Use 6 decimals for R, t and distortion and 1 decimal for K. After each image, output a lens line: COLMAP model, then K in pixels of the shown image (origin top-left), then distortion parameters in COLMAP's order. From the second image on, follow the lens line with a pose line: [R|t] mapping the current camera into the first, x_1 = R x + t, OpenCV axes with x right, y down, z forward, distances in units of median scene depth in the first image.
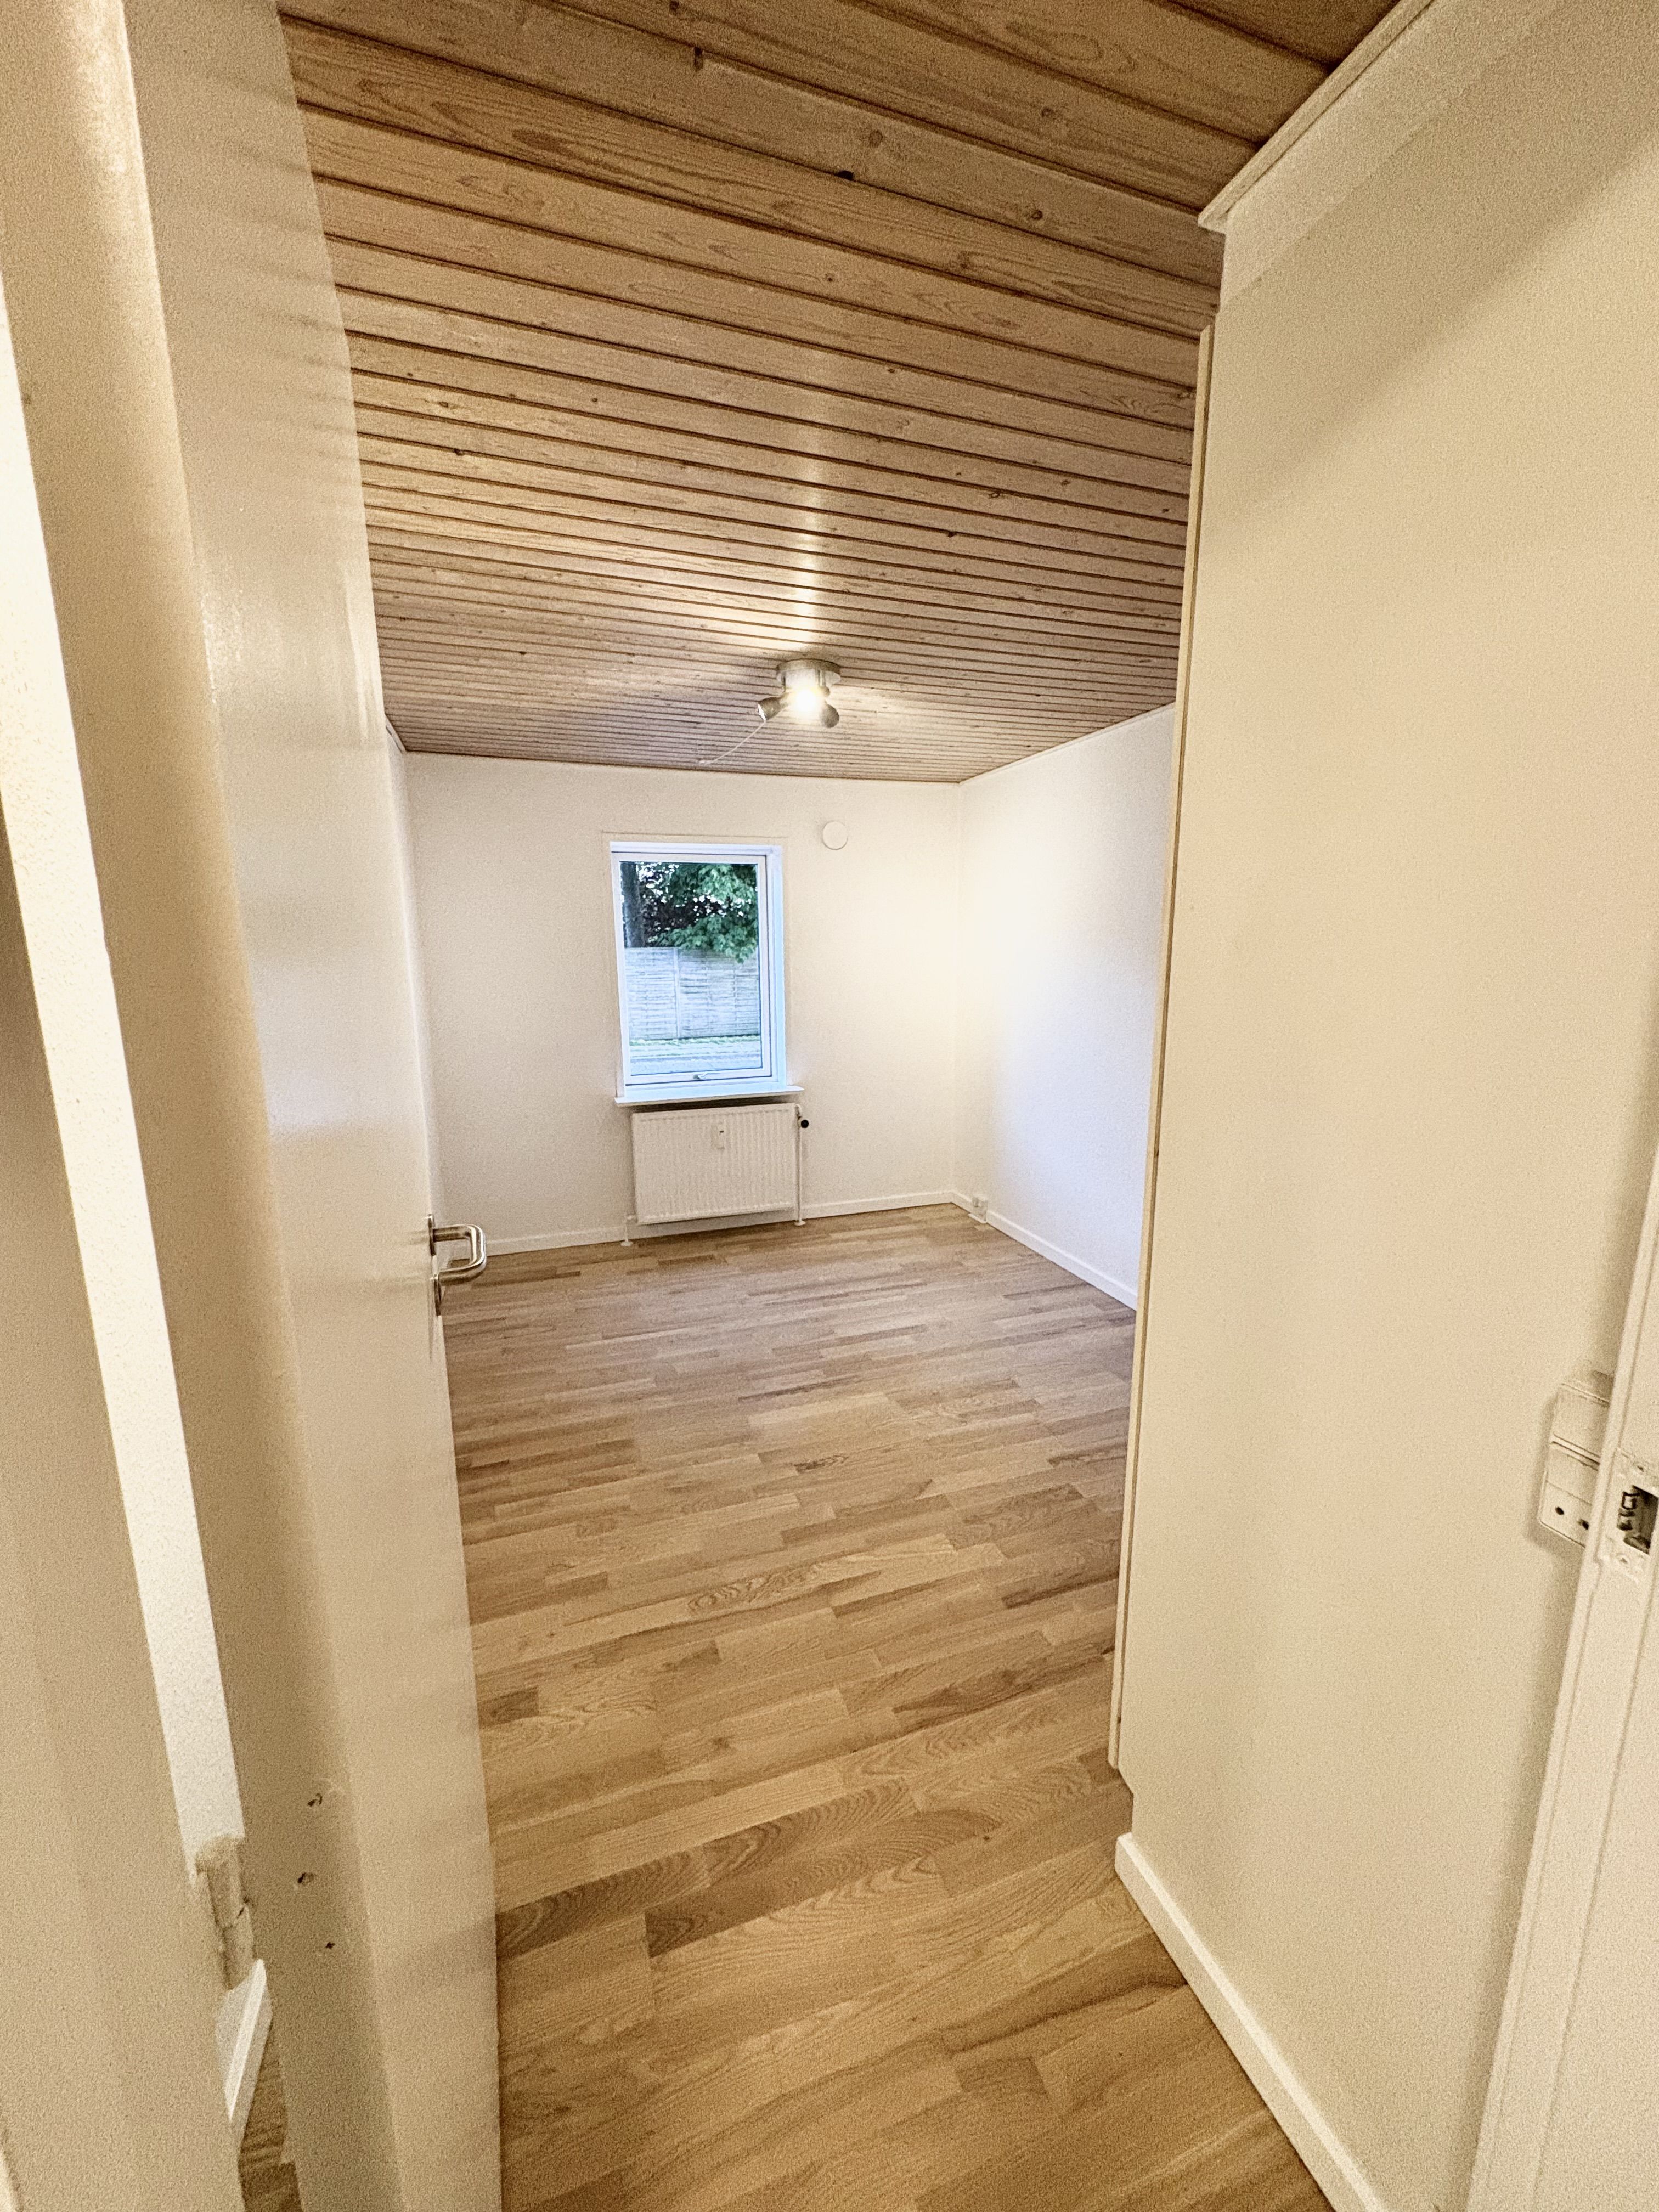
lens RADIAL K [[875.0, 0, 838.4], [0, 875.0, 1102.5], [0, 0, 1]] dist [-0.002613, -0.000192]
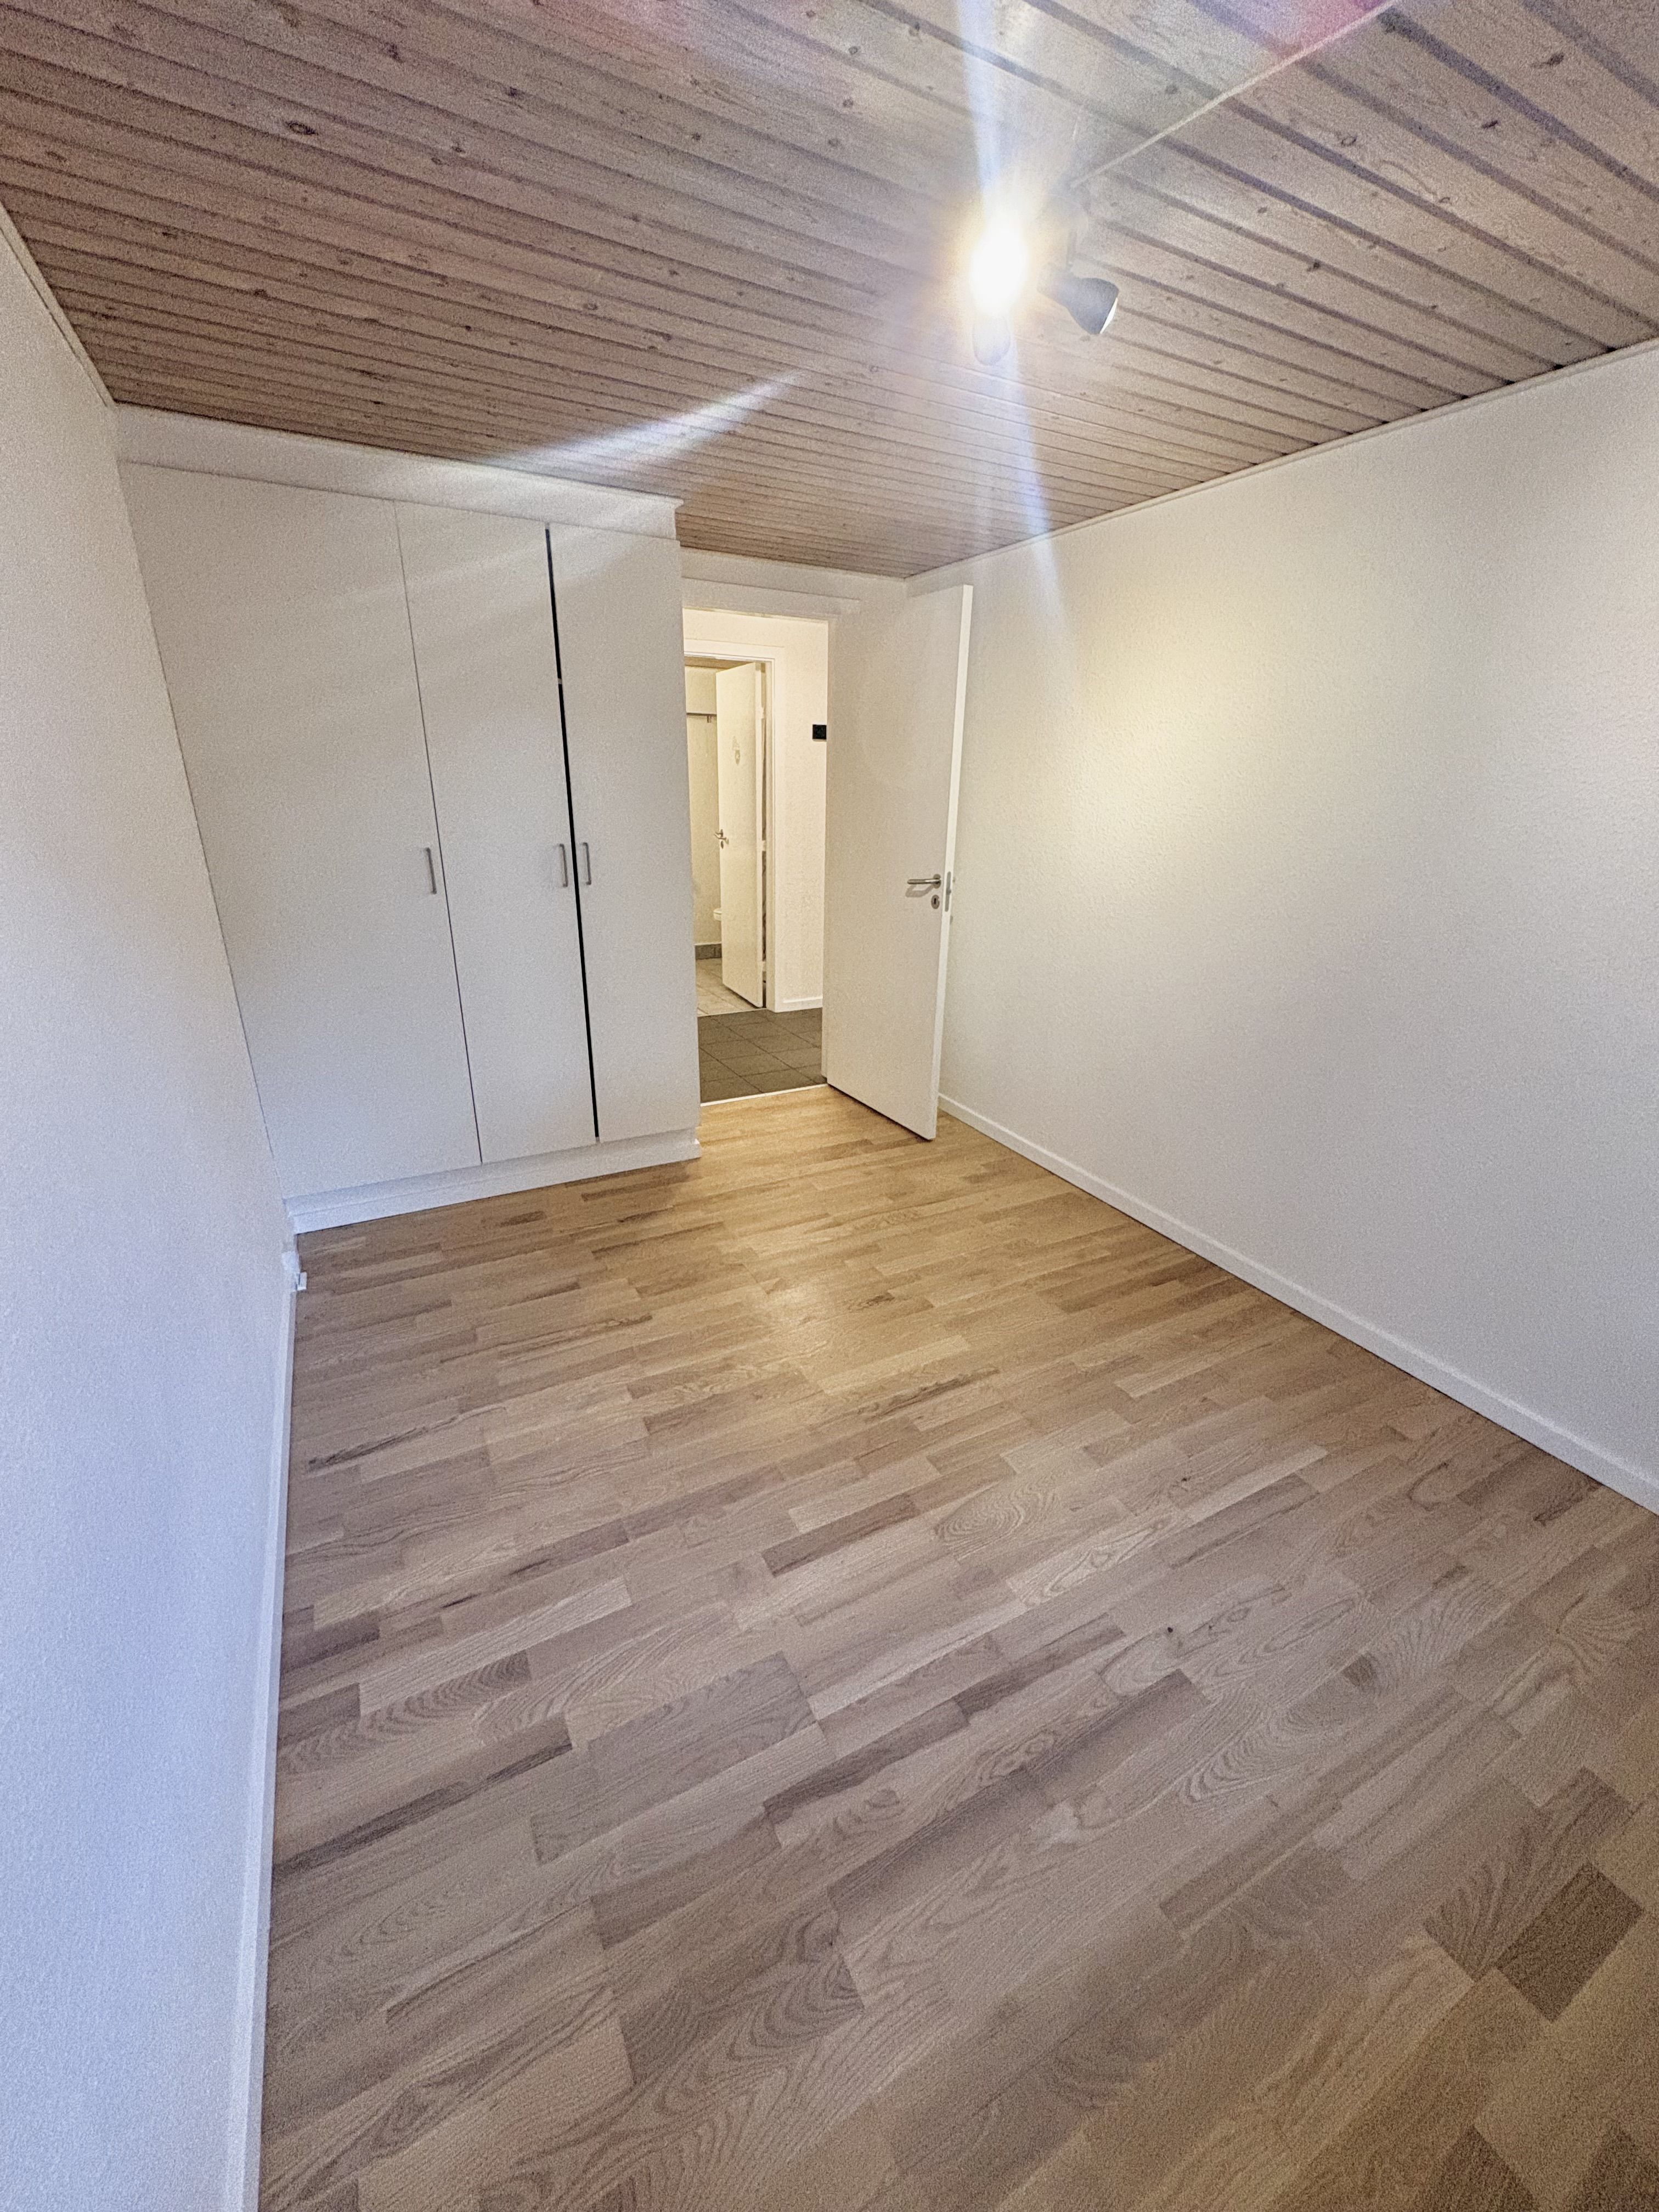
lens RADIAL K [[875.0, 0, 838.5], [0, 875.0, 1115.9], [0, 0, 1]] dist [-0.002613, -0.000192]
pose [[-0.986599, 0.042085, -0.157640, 0.155600], [-0.047472, 0.850323, 0.524116, -0.291424], [0.156103, 0.524576, -0.836930, 1.555422]]
